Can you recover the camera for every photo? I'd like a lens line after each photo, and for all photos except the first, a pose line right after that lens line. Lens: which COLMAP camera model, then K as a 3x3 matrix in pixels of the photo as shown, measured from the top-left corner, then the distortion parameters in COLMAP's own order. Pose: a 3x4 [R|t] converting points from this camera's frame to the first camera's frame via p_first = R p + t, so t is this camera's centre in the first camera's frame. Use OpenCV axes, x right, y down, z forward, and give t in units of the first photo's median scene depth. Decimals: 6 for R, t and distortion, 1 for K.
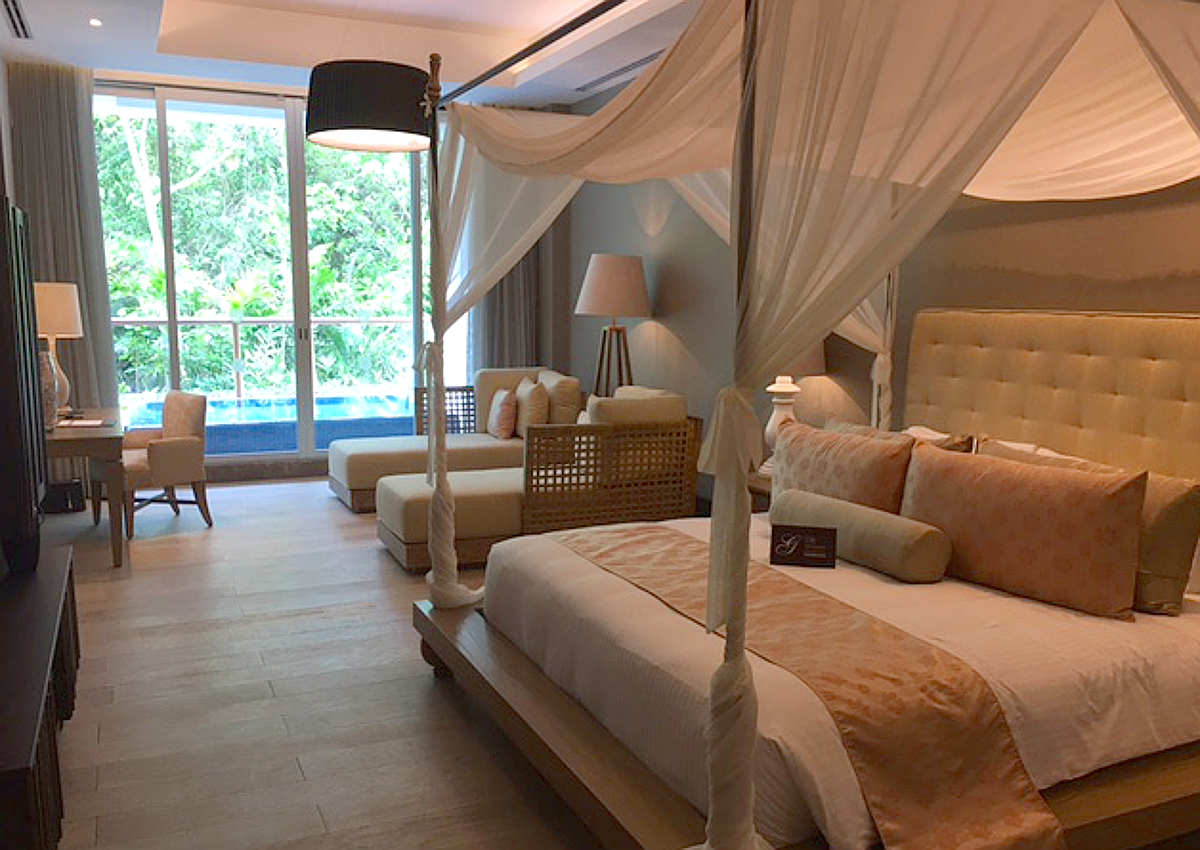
lens RADIAL K [[1040.5, 0, 600.3], [0, 1040.5, 476.2], [0, 0, 1]] dist [0.001887, -0.006313]
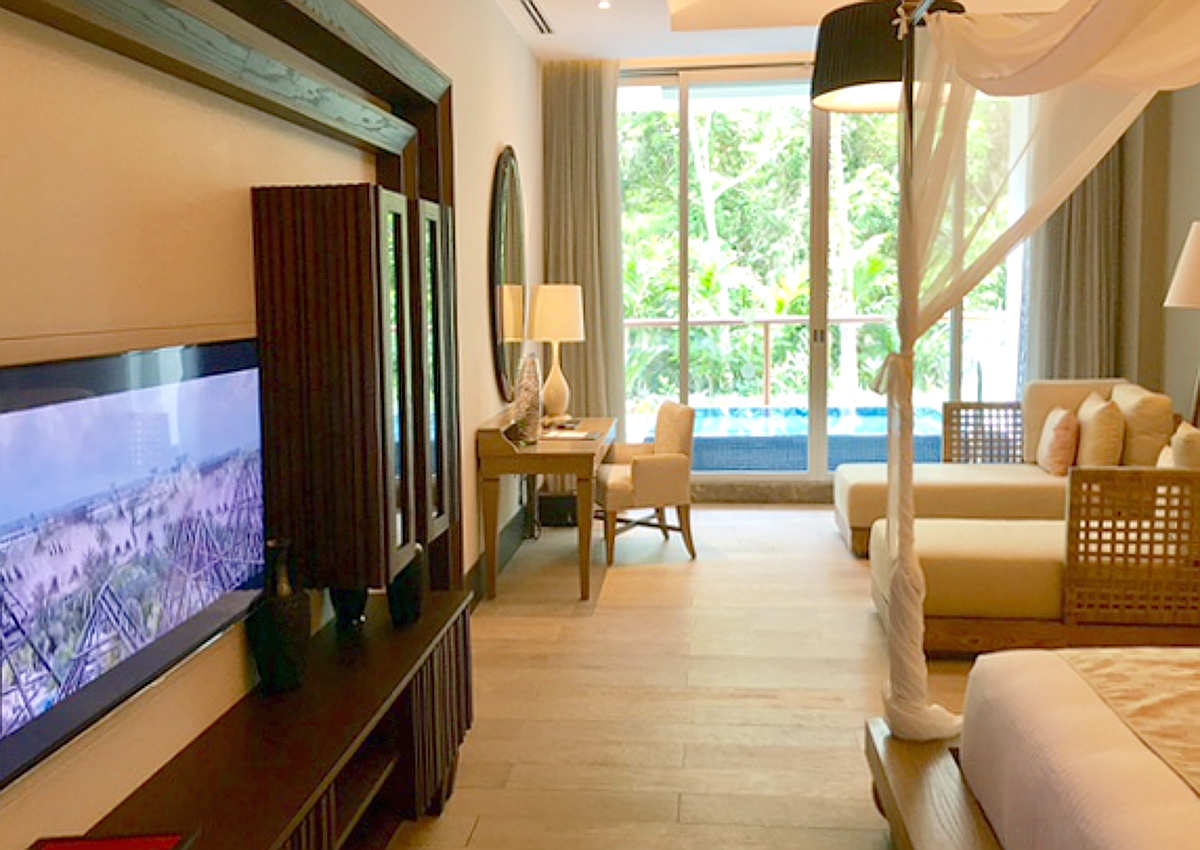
lens RADIAL K [[1130.7, 0, 634.5], [0, 1130.7, 400.6], [0, 0, 1]] dist [0.111576, -0.190913]
pose [[0.881729, 0.020633, -0.471305, 0.024981], [-0.055364, 0.996665, -0.059944, -0.022945], [0.468496, 0.078948, 0.879931, 0.133405]]
